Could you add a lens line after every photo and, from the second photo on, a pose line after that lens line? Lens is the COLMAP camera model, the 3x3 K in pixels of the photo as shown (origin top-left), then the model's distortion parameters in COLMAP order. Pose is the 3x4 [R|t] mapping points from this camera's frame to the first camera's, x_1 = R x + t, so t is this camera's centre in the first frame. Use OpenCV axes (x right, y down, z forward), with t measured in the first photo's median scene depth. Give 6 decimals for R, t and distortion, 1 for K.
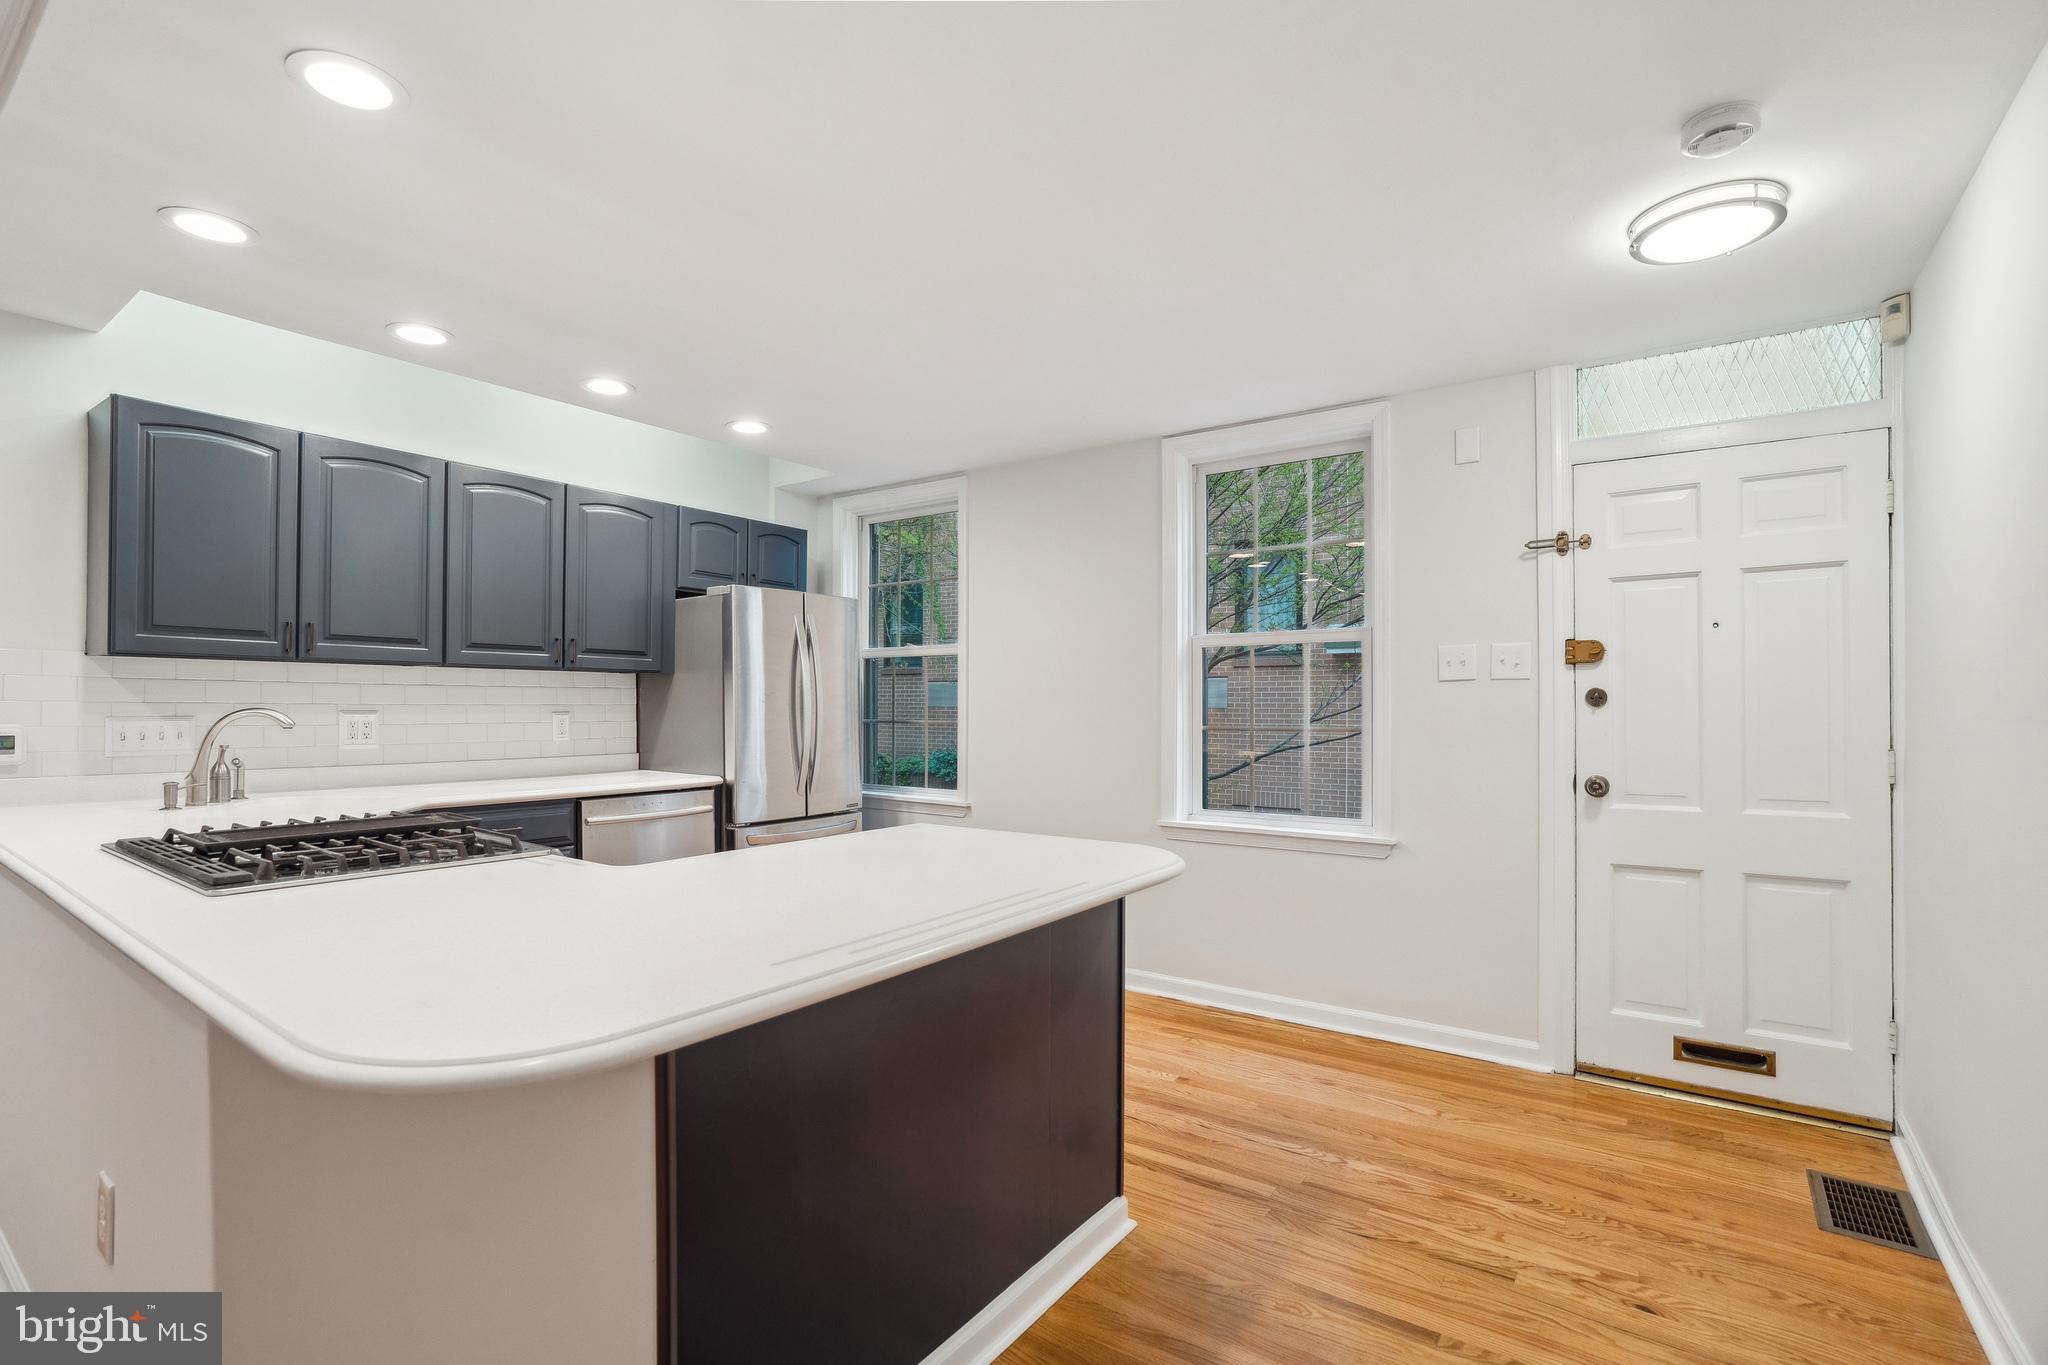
lens RADIAL K [[961.9, 0, 1015.2], [0, 961.9, 706.8], [0, 0, 1]] dist [-0.005525, 0.000132]
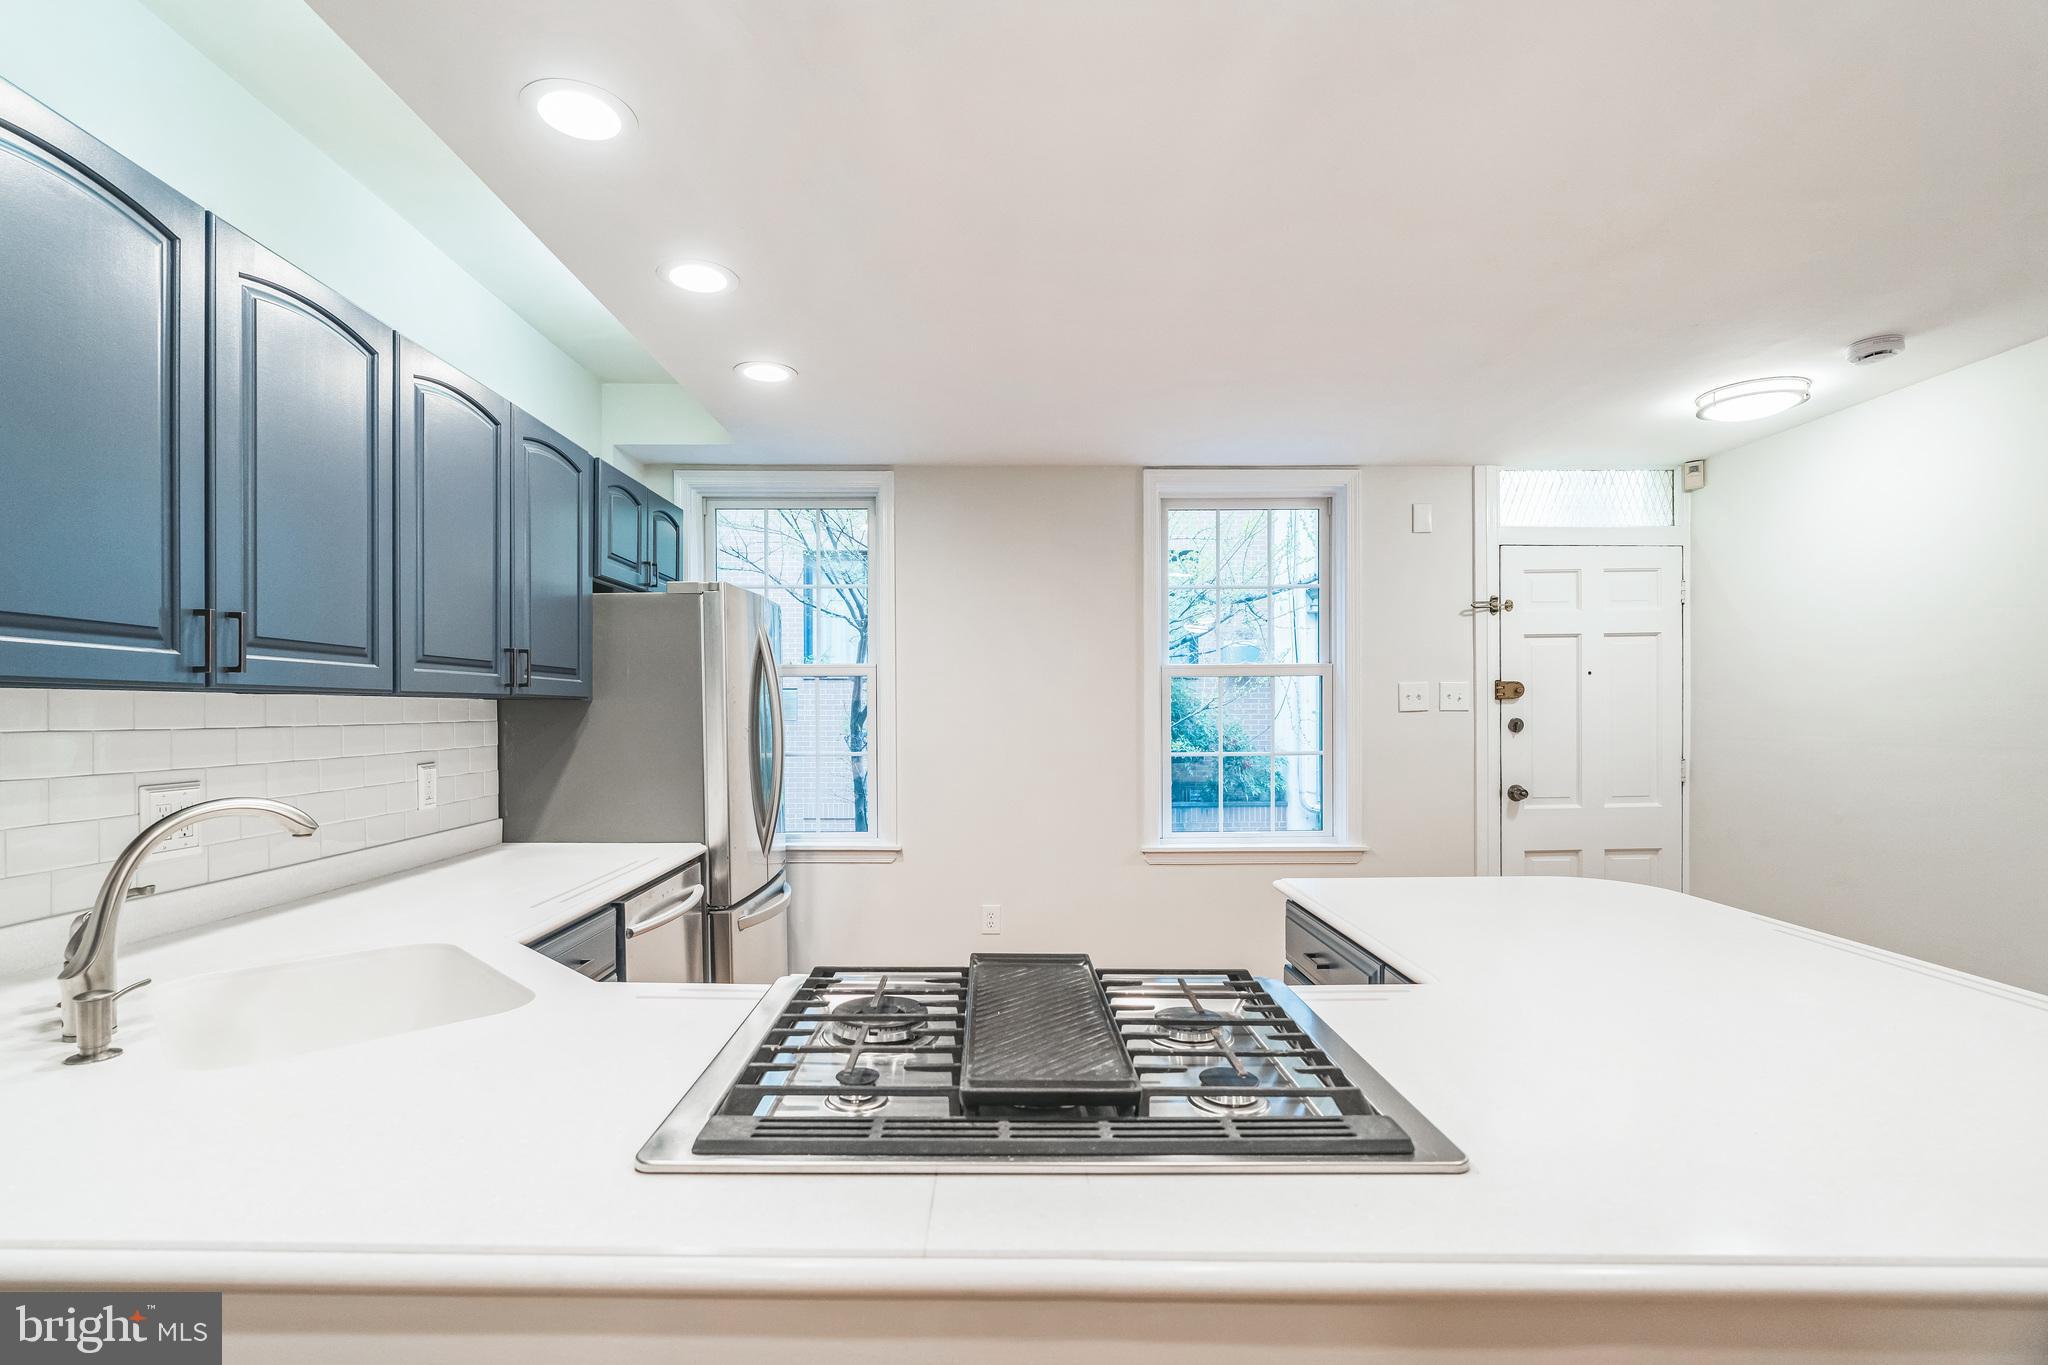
lens RADIAL K [[931.5, 0, 1017.0], [0, 931.5, 725.2], [0, 0, 1]] dist [-0.002659, -0.000488]
pose [[0.802849, -0.015891, 0.595970, -0.642919], [0.006316, 0.999815, 0.018152, -0.033956], [-0.596149, -0.010809, 0.802801, 0.352739]]
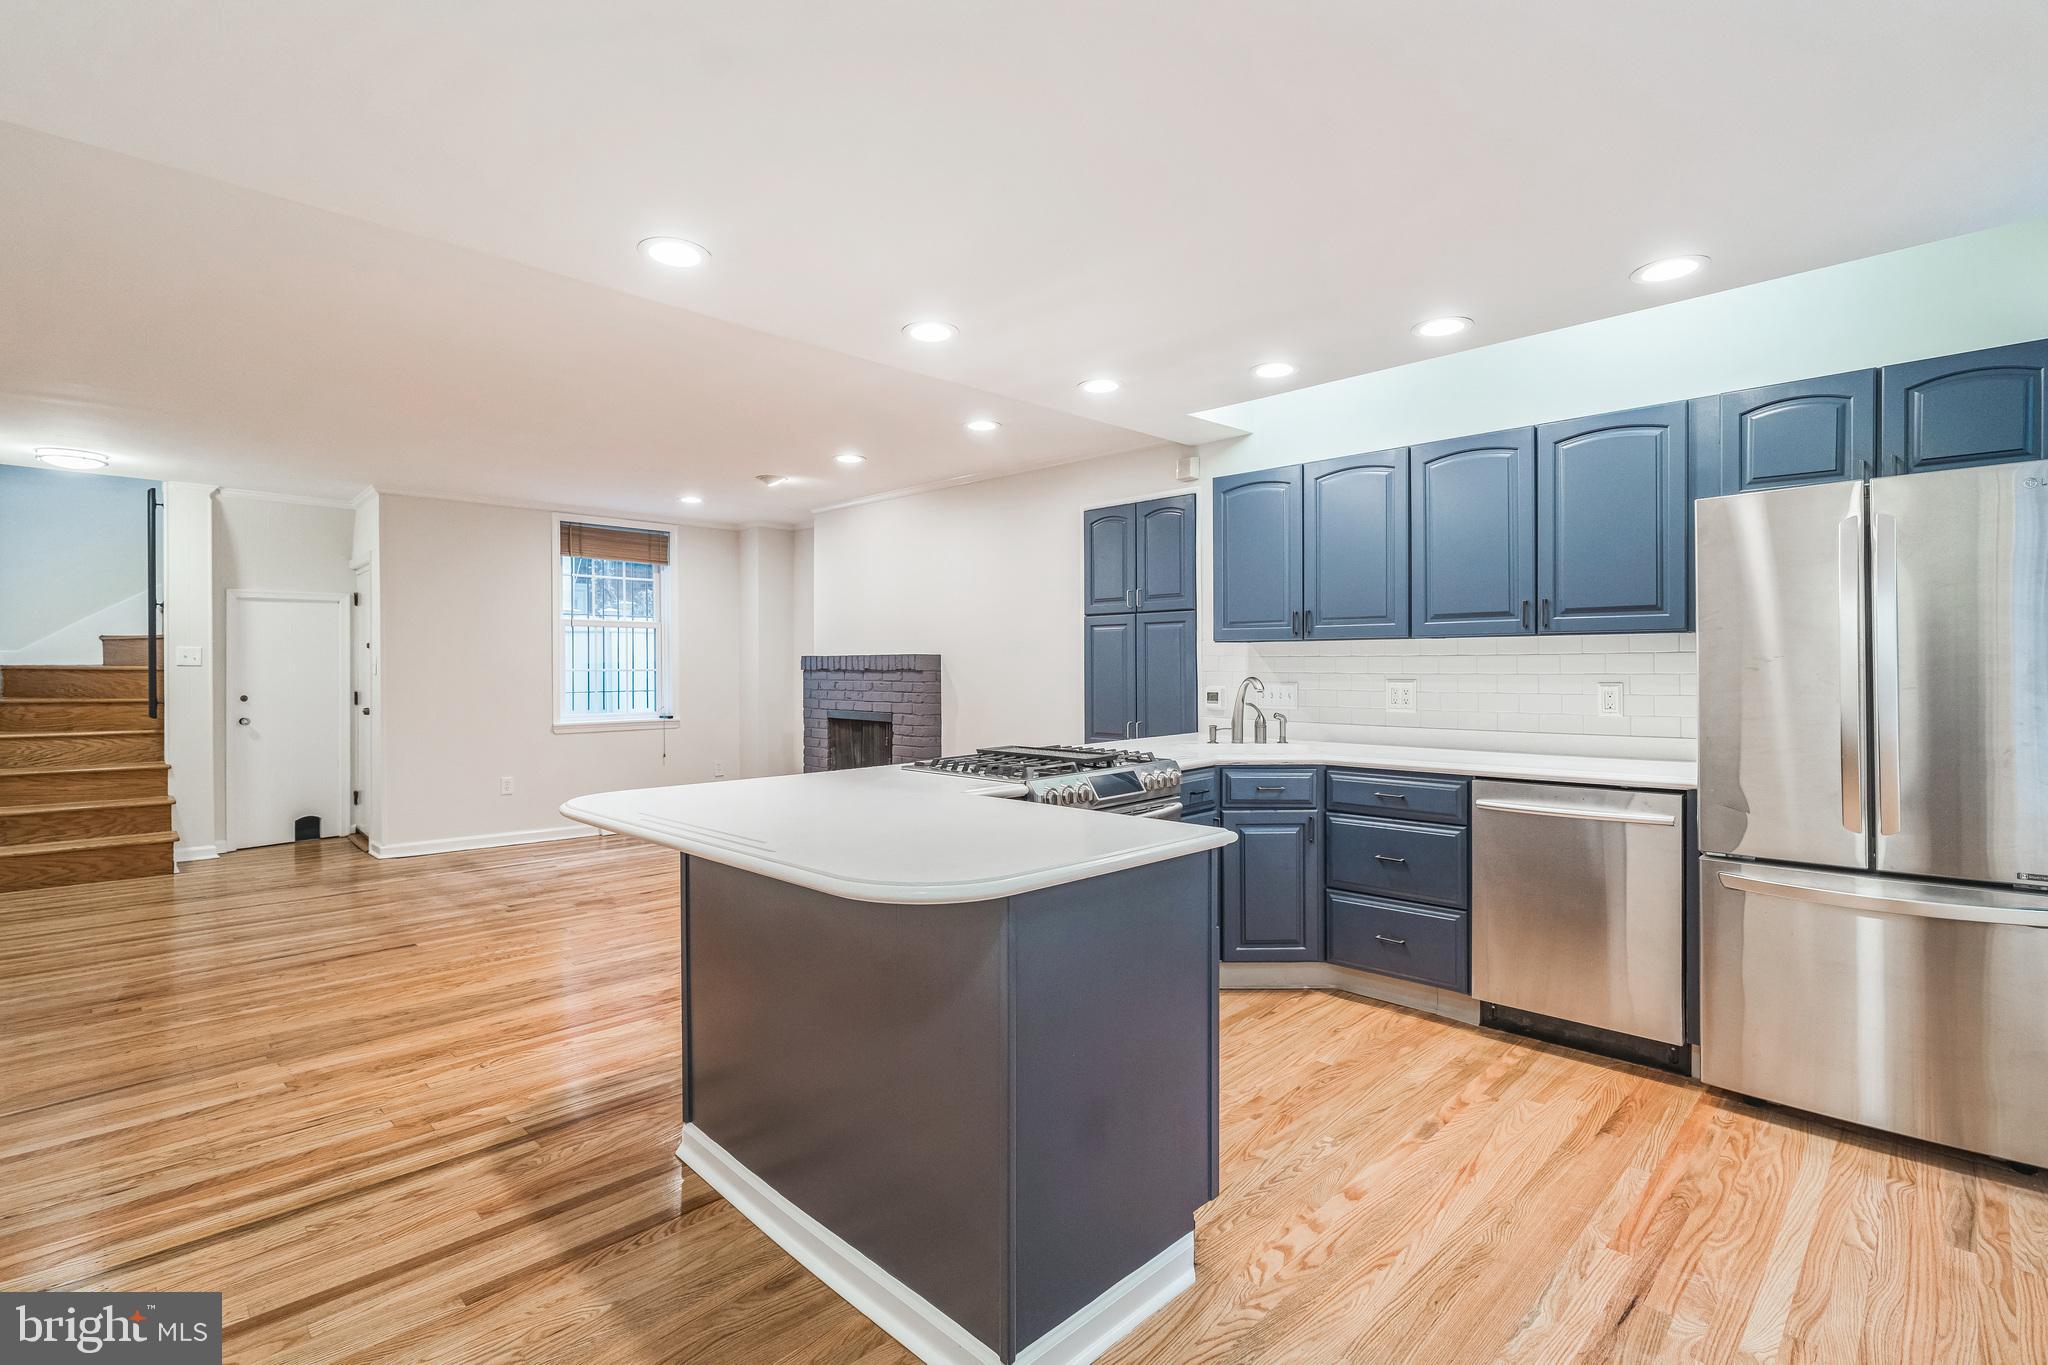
lens RADIAL K [[955.6, 0, 1013.7], [0, 955.6, 674.0], [0, 0, 1]] dist [-0.014069, 0.007299]
pose [[-0.170276, 0.002283, -0.985394, 0.547392], [0.000273, 0.999997, 0.002270, -0.005308], [0.985396, 0.000117, -0.170276, 0.761470]]
